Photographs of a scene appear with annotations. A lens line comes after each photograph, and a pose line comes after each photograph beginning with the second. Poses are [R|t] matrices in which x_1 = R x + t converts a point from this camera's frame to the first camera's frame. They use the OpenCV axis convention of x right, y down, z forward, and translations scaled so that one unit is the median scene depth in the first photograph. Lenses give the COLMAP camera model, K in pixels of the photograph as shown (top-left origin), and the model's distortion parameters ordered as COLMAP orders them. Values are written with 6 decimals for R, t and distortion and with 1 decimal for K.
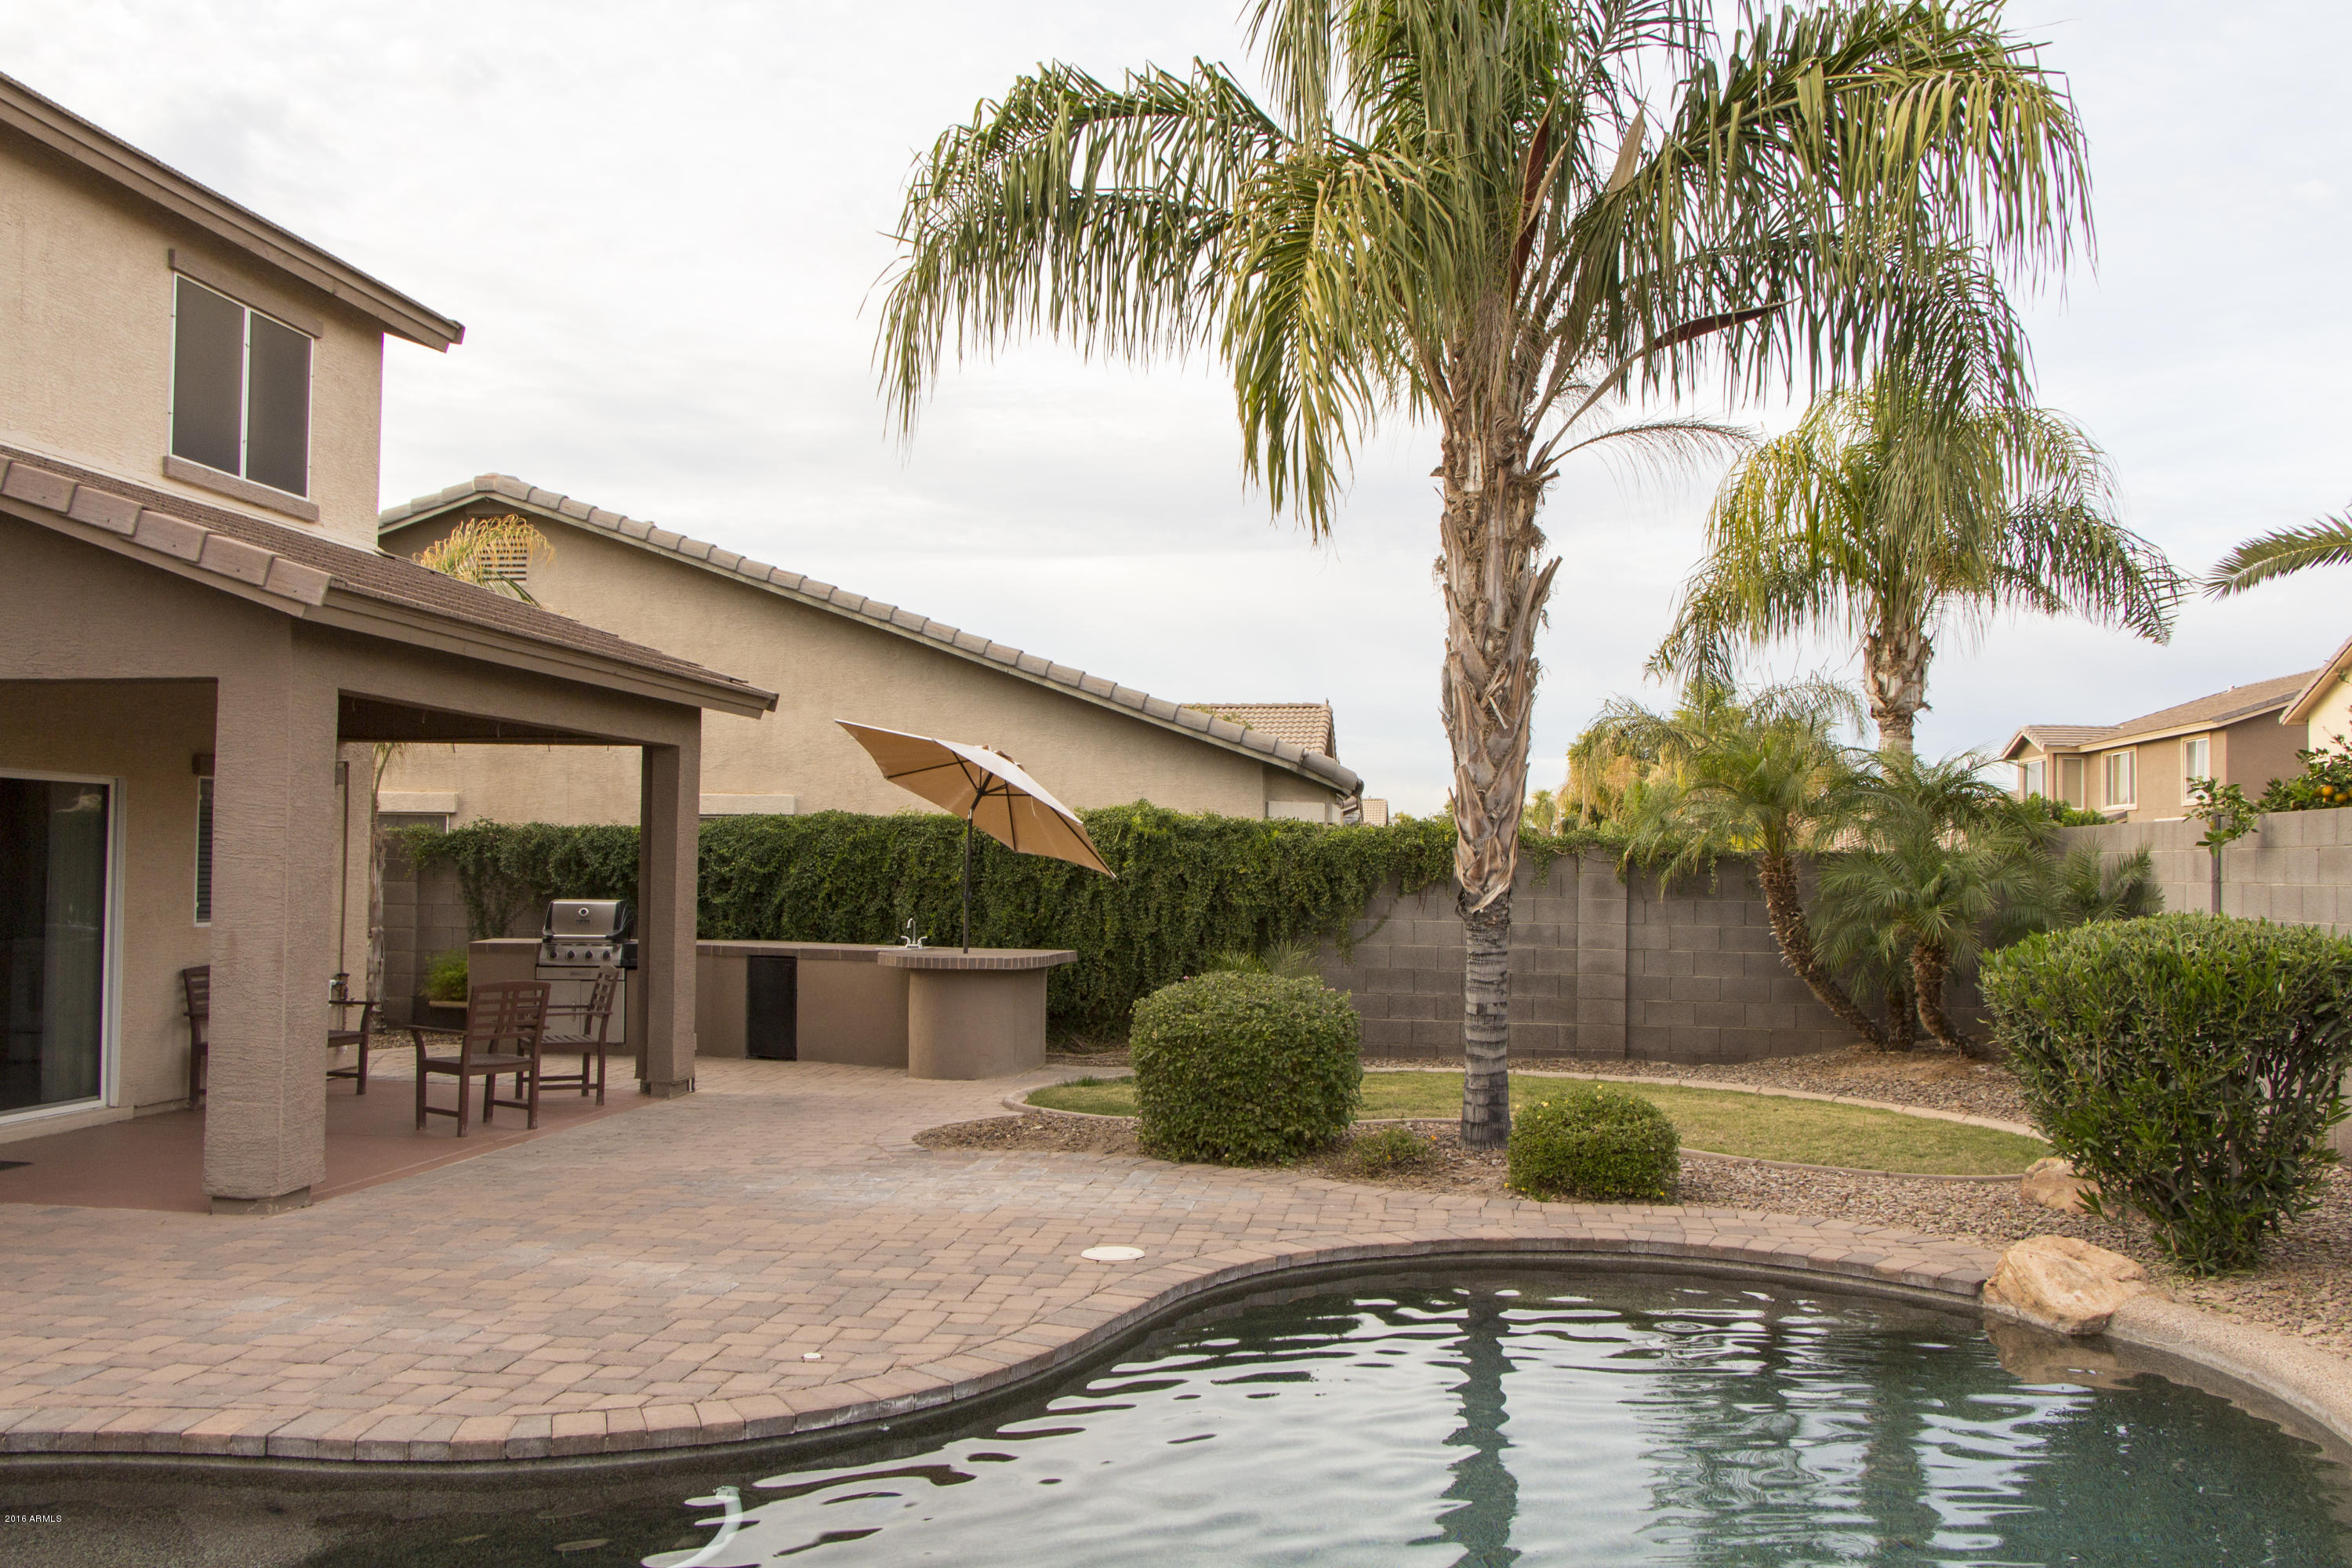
lens RADIAL K [[1875.0, 0, 1178.5], [0, 1875.0, 807.2], [0, 0, 1]] dist [0.001988, 0.004962]
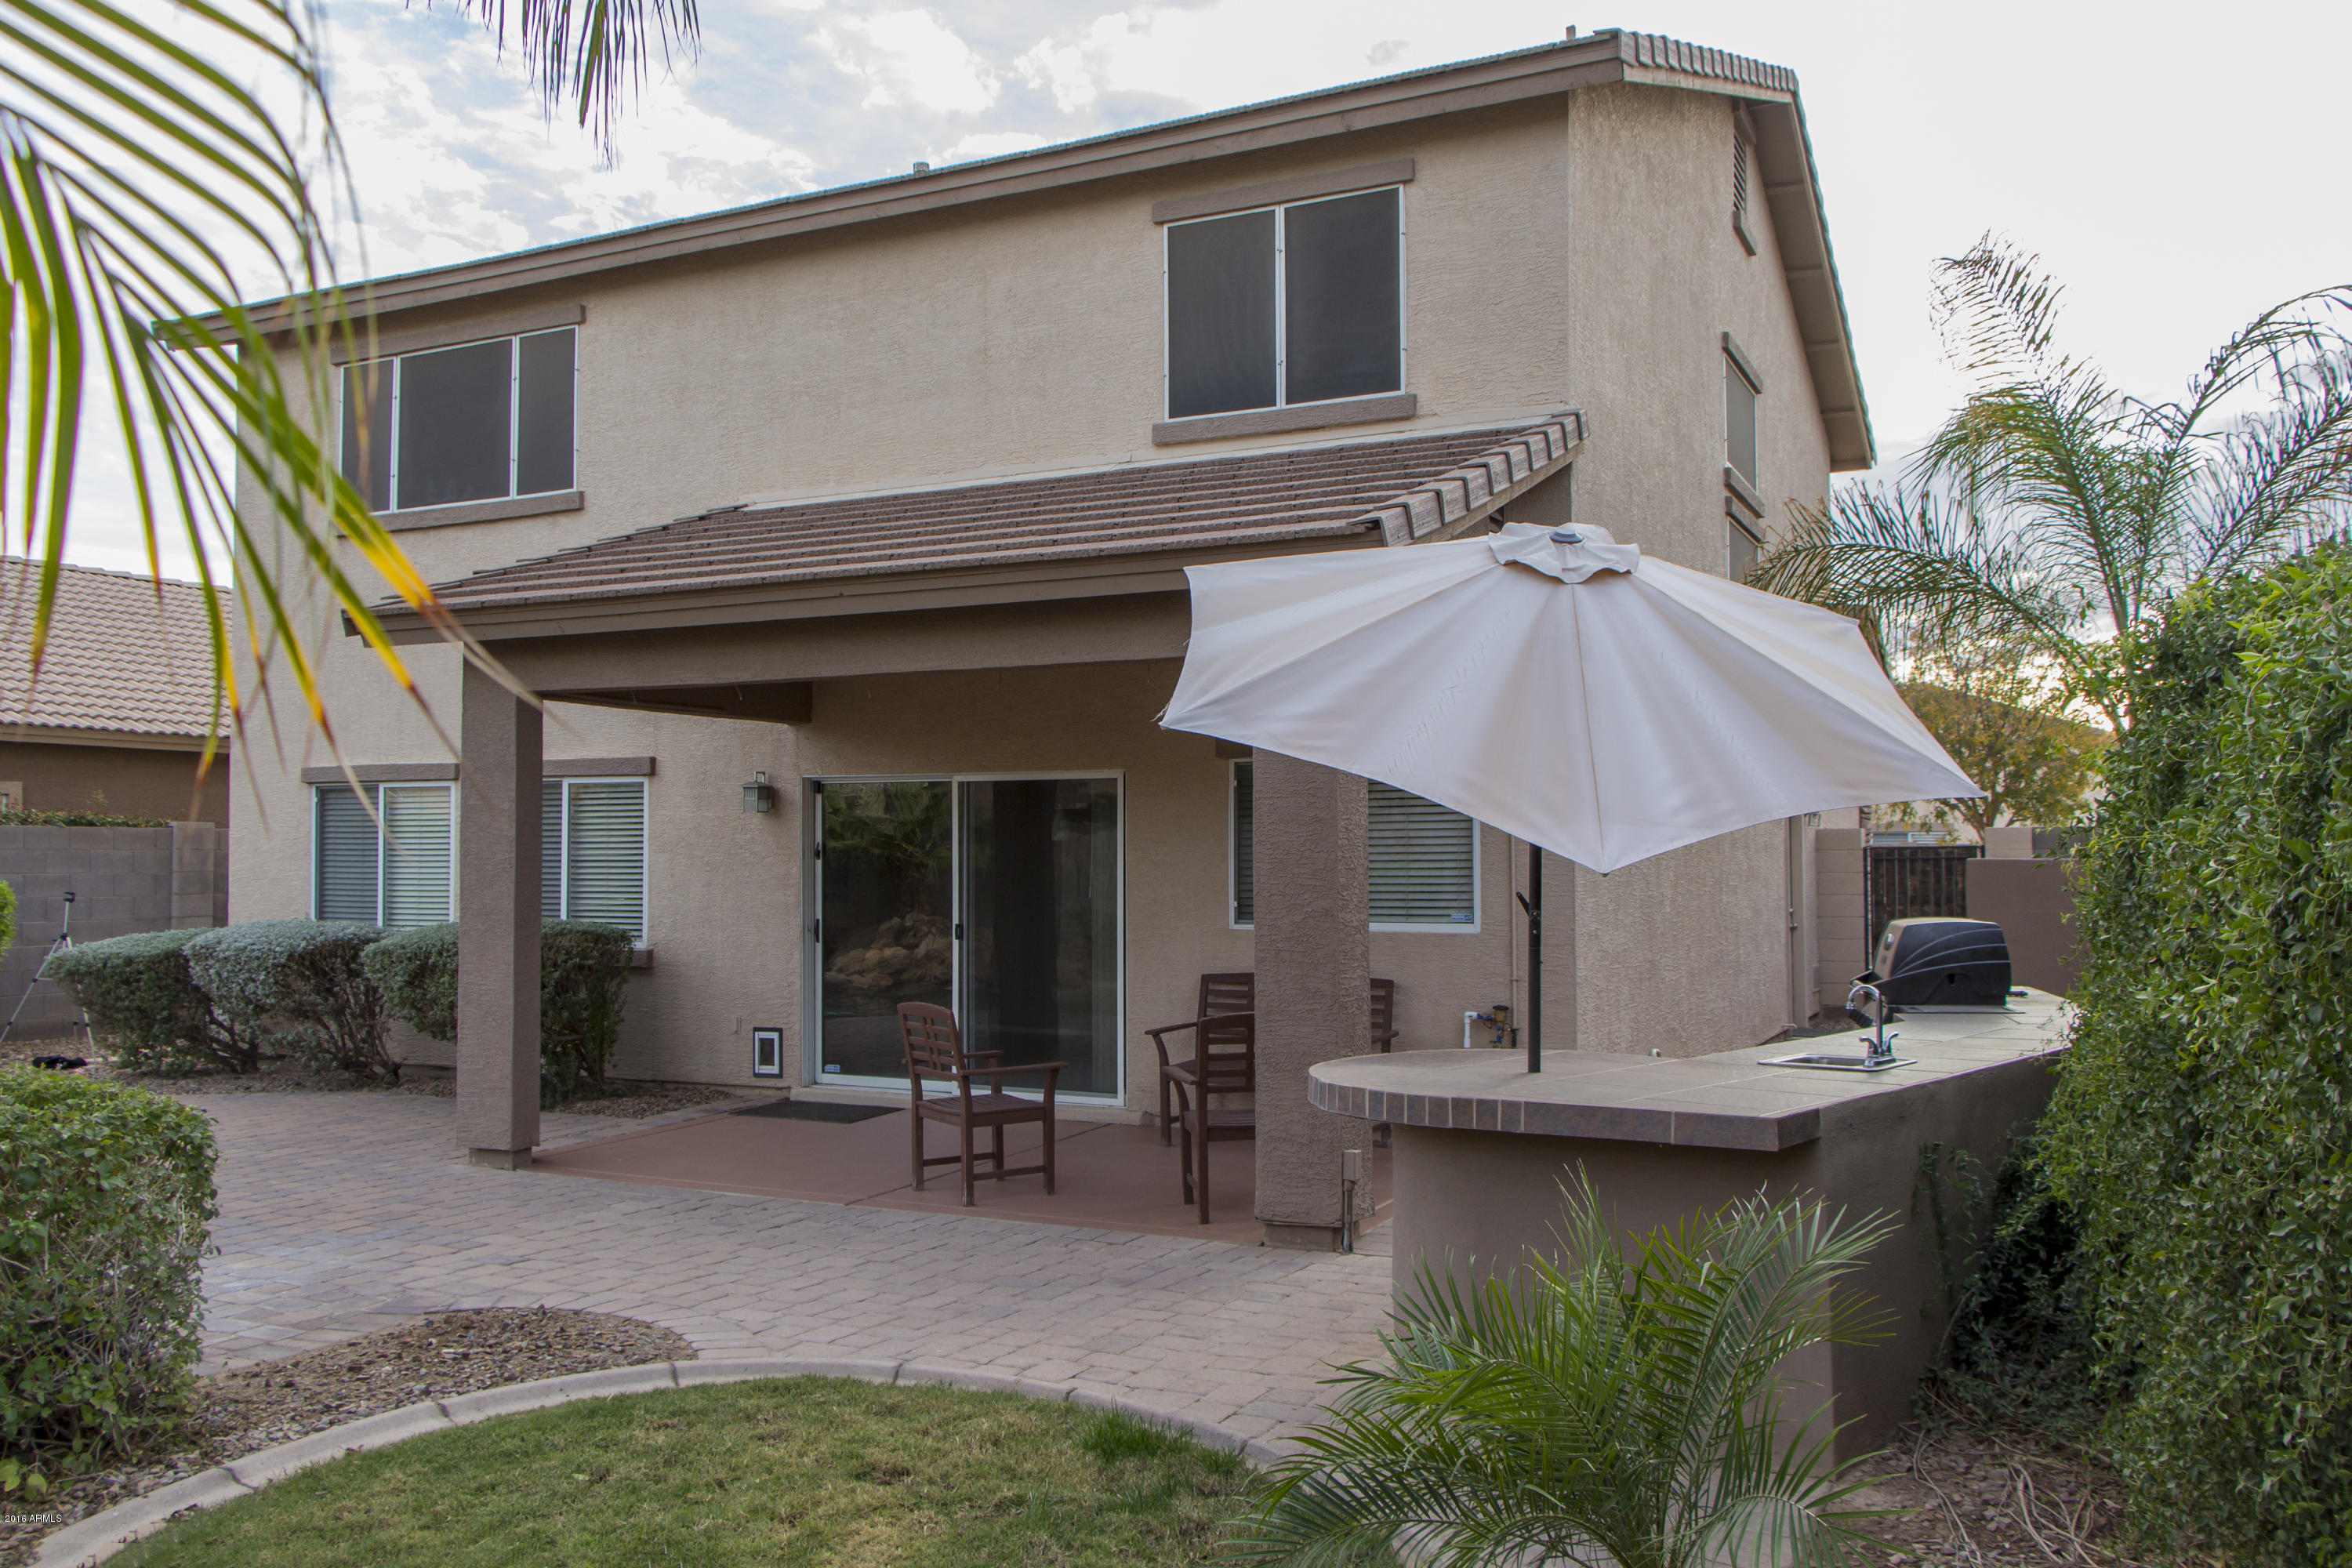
lens RADIAL K [[1875.0, 0, 1178.5], [0, 1875.0, 807.2], [0, 0, 1]] dist [0.001988, 0.004962]
pose [[-0.323311, -0.037131, -0.945564, 0.300772], [0.027596, 0.998435, -0.048643, 0.044700], [0.945890, -0.041821, -0.321780, 1.161877]]
